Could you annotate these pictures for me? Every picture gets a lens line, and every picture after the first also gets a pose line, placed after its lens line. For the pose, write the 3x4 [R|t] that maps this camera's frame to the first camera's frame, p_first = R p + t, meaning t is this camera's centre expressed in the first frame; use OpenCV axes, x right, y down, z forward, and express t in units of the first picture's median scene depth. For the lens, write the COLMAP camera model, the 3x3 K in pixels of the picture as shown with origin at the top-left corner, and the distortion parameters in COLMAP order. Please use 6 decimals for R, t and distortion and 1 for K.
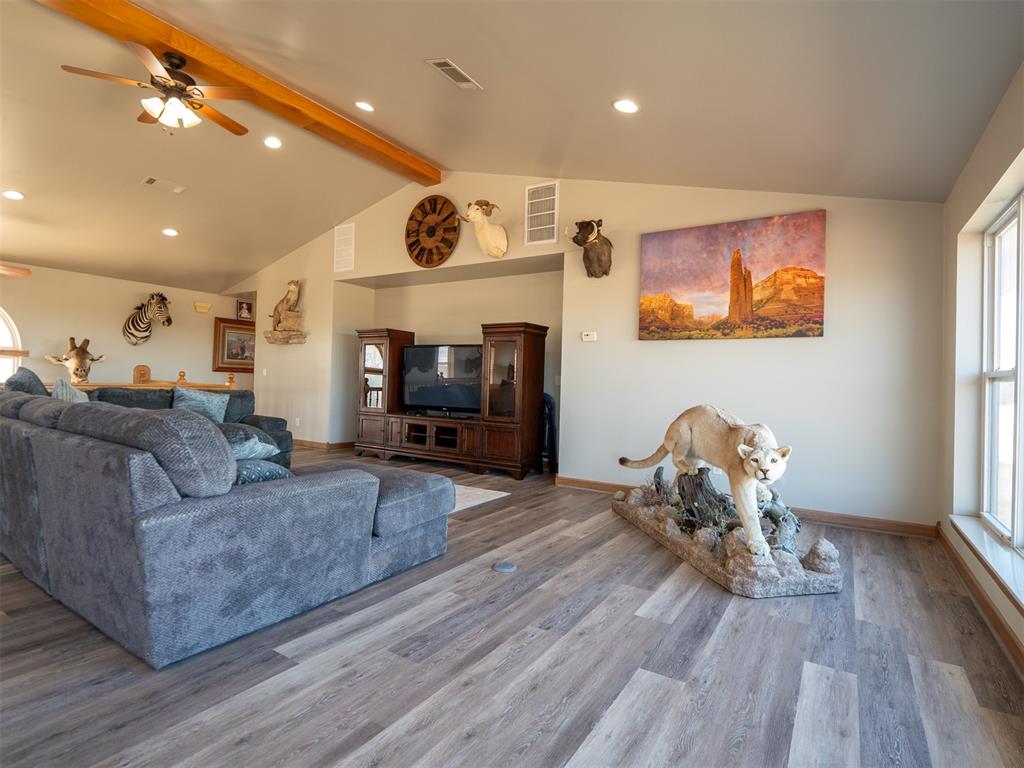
lens RADIAL K [[515.7, 0, 513.1], [0, 515.7, 381.0], [0, 0, 1]] dist [-0.005023, -0.001529]
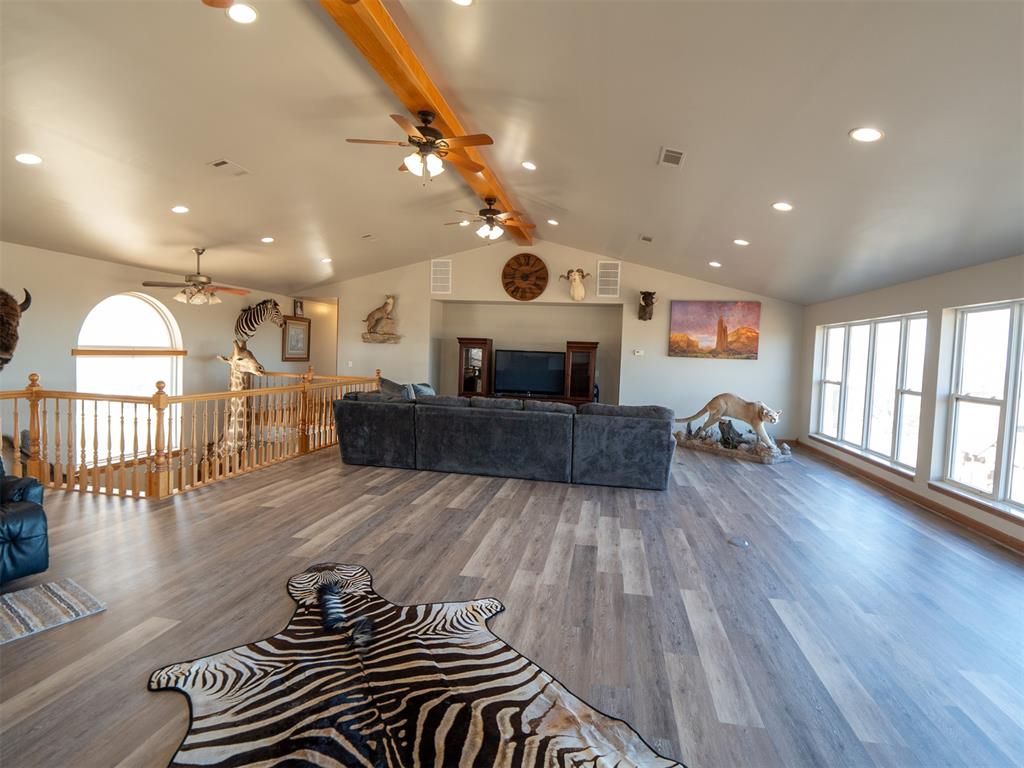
lens RADIAL K [[515.7, 0, 512.0], [0, 515.7, 382.7], [0, 0, 1]] dist [-0.005023, -0.001529]
pose [[0.927010, -0.016124, 0.374689, -0.938421], [-0.011189, 0.997442, 0.070605, -0.102985], [-0.374869, -0.069644, 0.924458, -0.515189]]
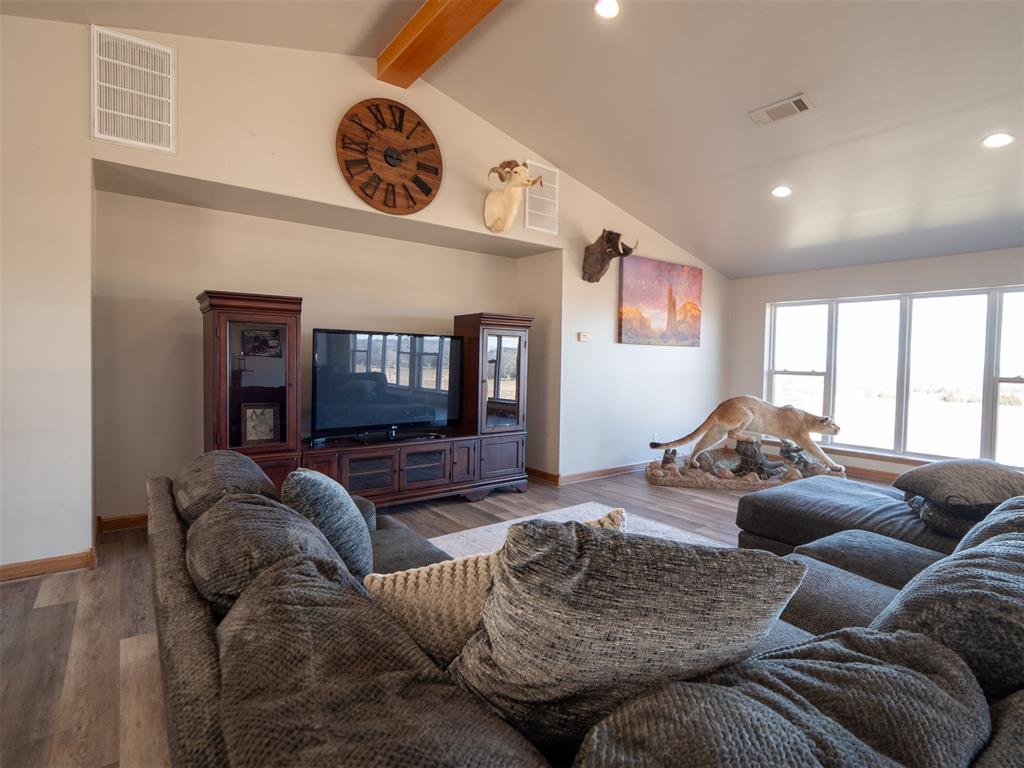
lens RADIAL K [[515.7, 0, 517.1], [0, 515.7, 378.6], [0, 0, 1]] dist [-0.005023, -0.001529]
pose [[0.350686, -0.061848, 0.934448, -0.884140], [-0.016288, 0.997263, 0.072118, -0.073699], [-0.936351, -0.040511, 0.348719, 0.745617]]
